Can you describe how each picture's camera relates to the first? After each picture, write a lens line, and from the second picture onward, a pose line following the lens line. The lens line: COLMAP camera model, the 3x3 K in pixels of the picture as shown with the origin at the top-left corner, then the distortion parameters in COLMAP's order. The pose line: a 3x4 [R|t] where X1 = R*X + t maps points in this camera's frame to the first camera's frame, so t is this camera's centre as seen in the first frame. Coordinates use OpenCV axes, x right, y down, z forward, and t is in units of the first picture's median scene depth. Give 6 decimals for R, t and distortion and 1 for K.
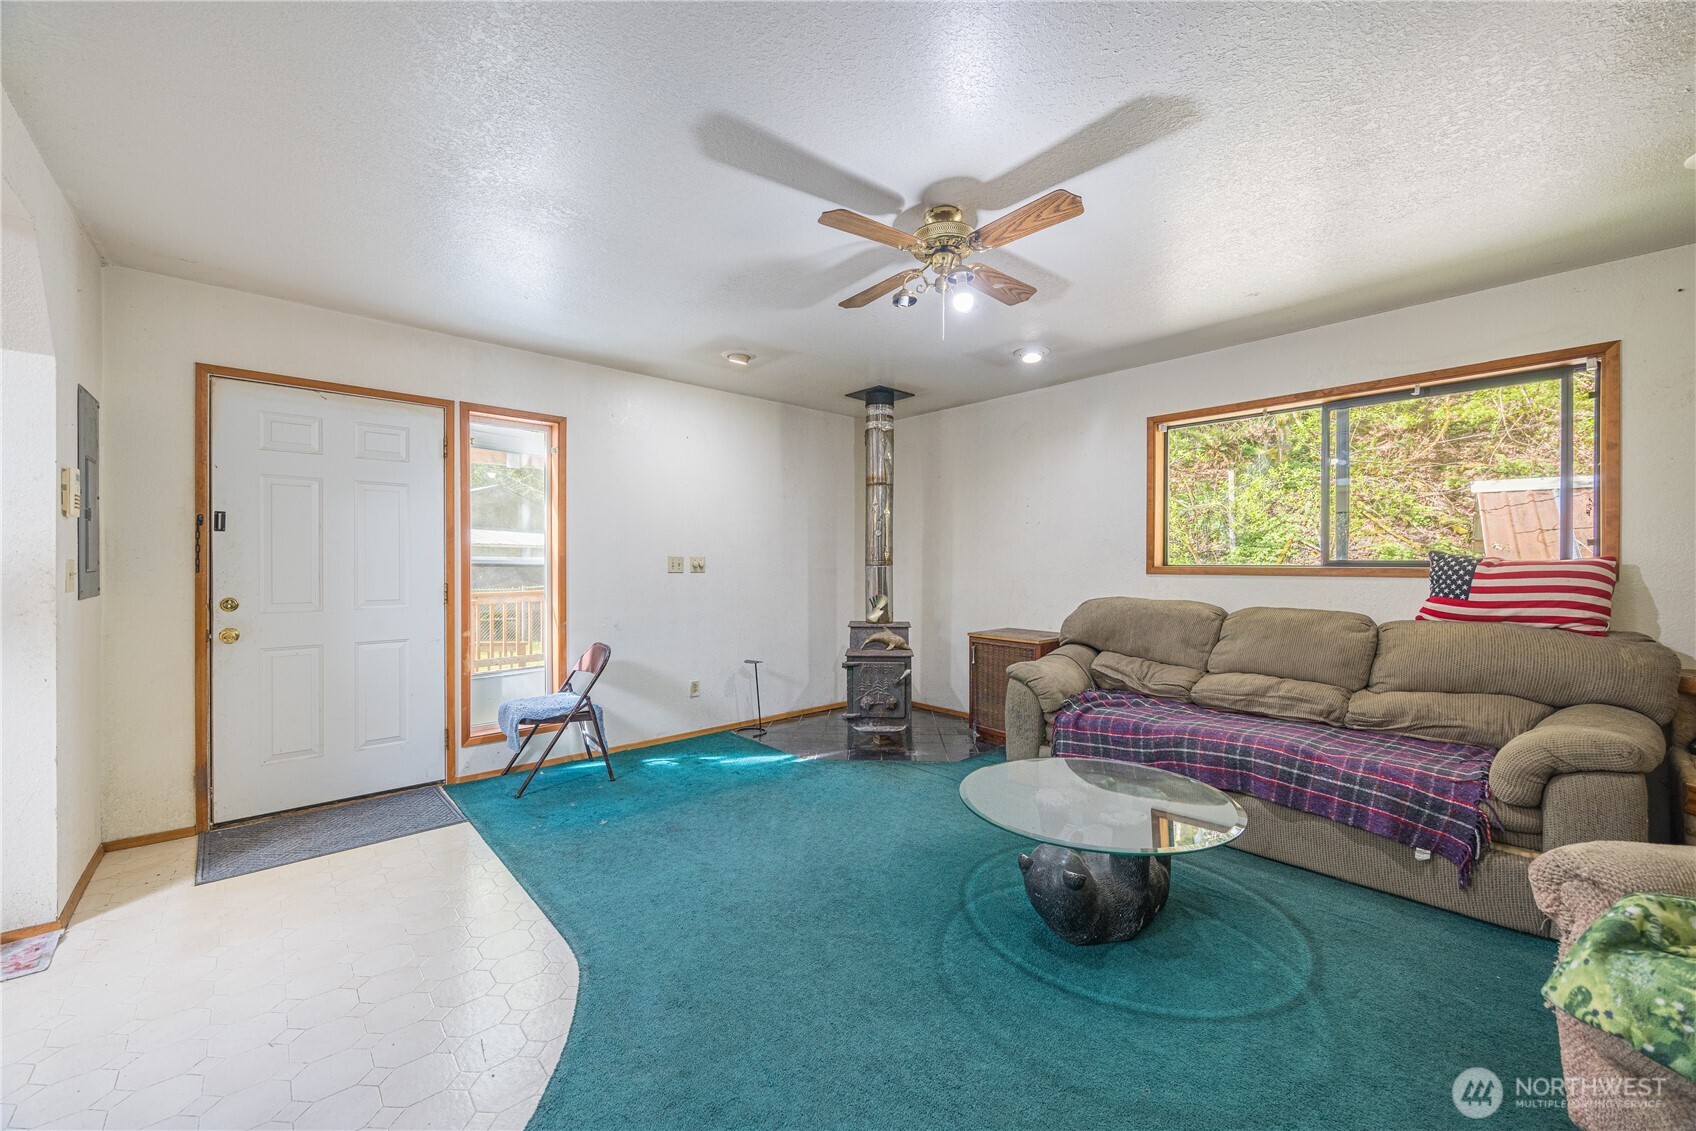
lens RADIAL K [[647.7, 0, 845.6], [0, 647.7, 567.7], [0, 0, 1]] dist [-0.000073, -0.000150]
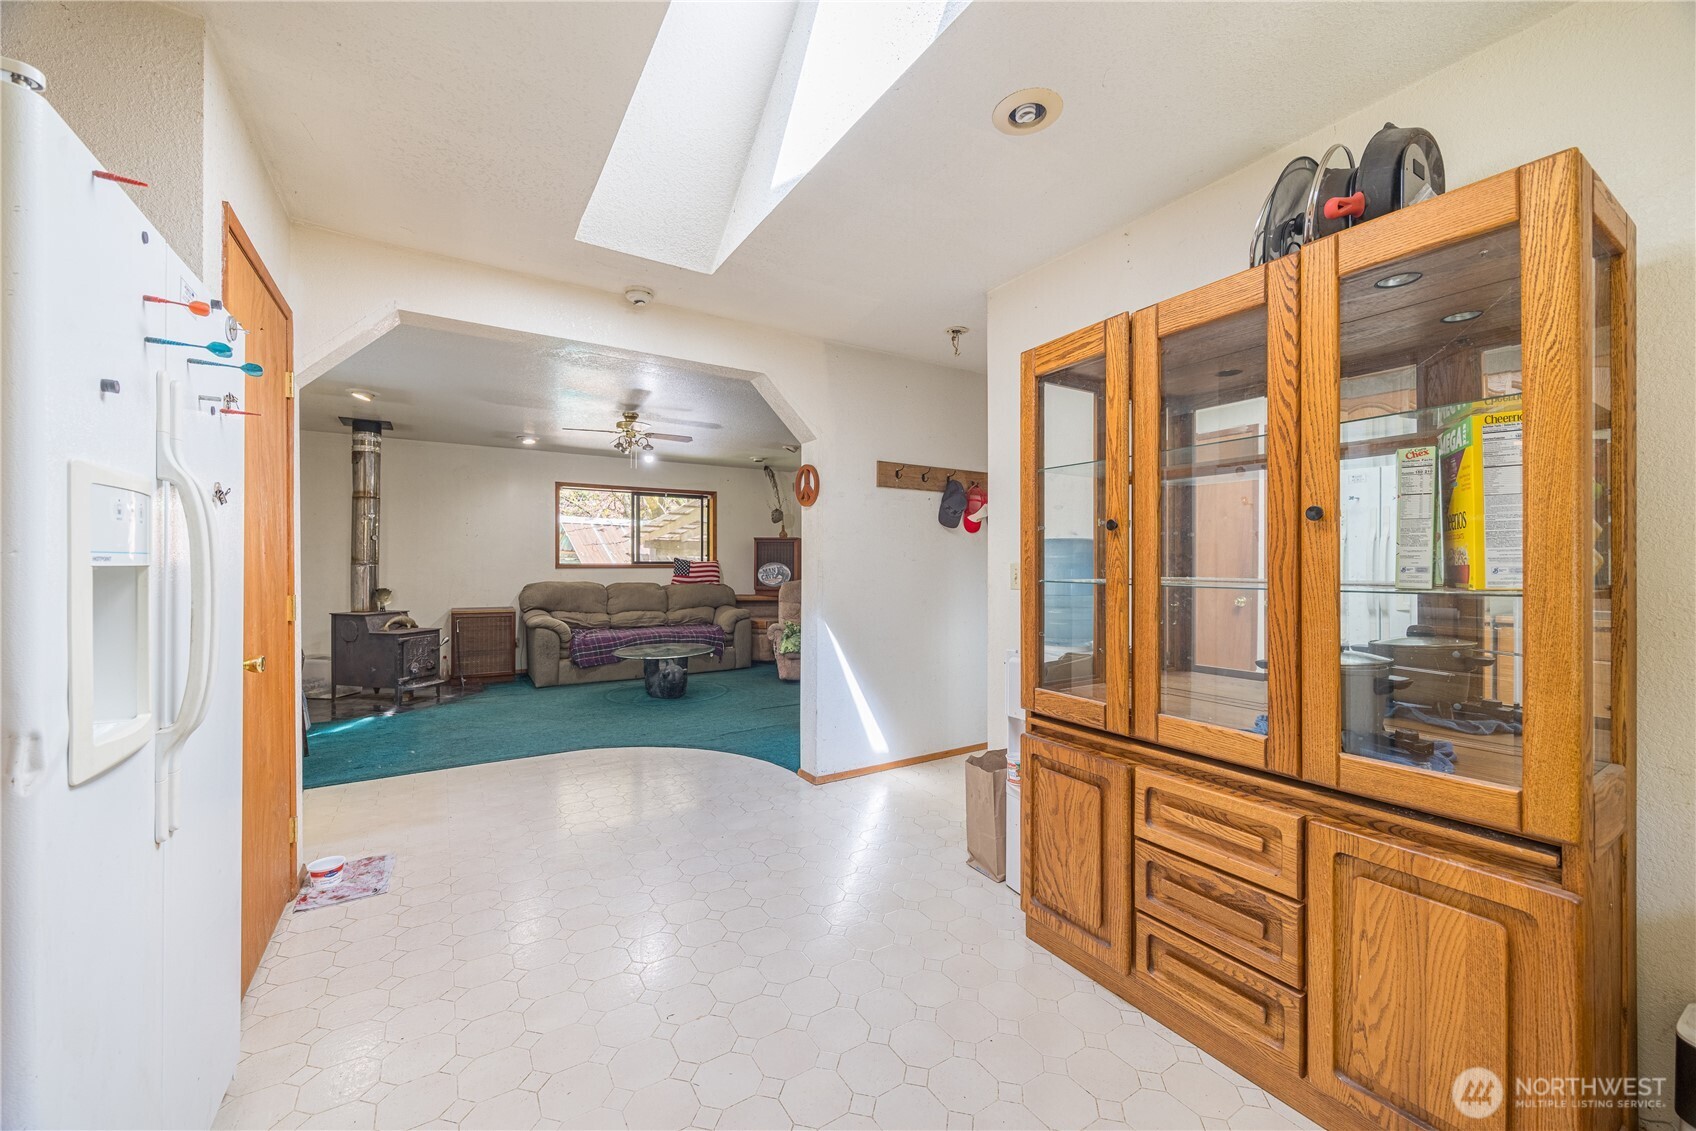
lens RADIAL K [[647.7, 0, 845.6], [0, 647.7, 567.7], [0, 0, 1]] dist [-0.000073, -0.000150]
pose [[0.173667, -0.007182, 0.984778, -1.075913], [0.005946, 0.999963, 0.006245, 0.000953], [-0.984787, 0.004771, 0.173703, -0.098866]]
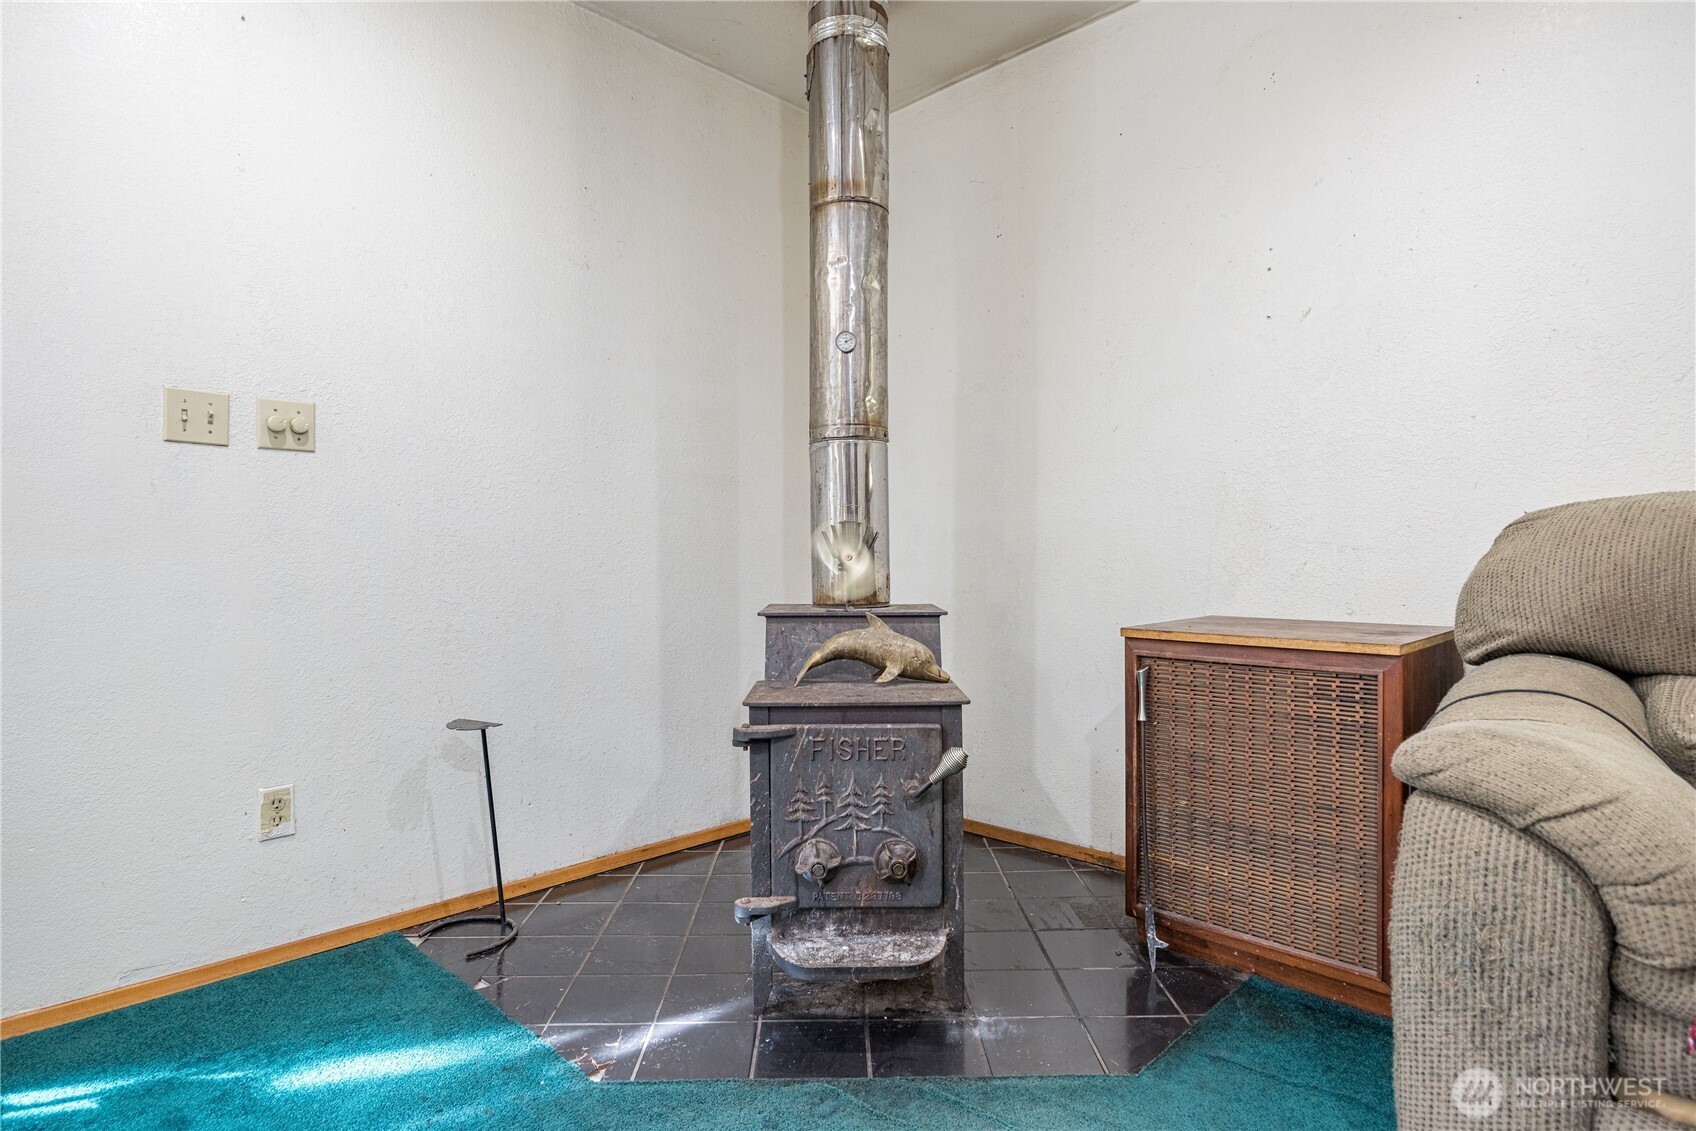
lens RADIAL K [[903.6, 0, 848.0], [0, 903.6, 565.5], [0, 0, 1]] dist [-0.018397, -0.000061]
pose [[0.997515, -0.006409, 0.070163, 0.017909], [0.006360, 0.999979, 0.000918, 0.068392], [-0.070167, -0.000470, 0.997535, 0.558077]]
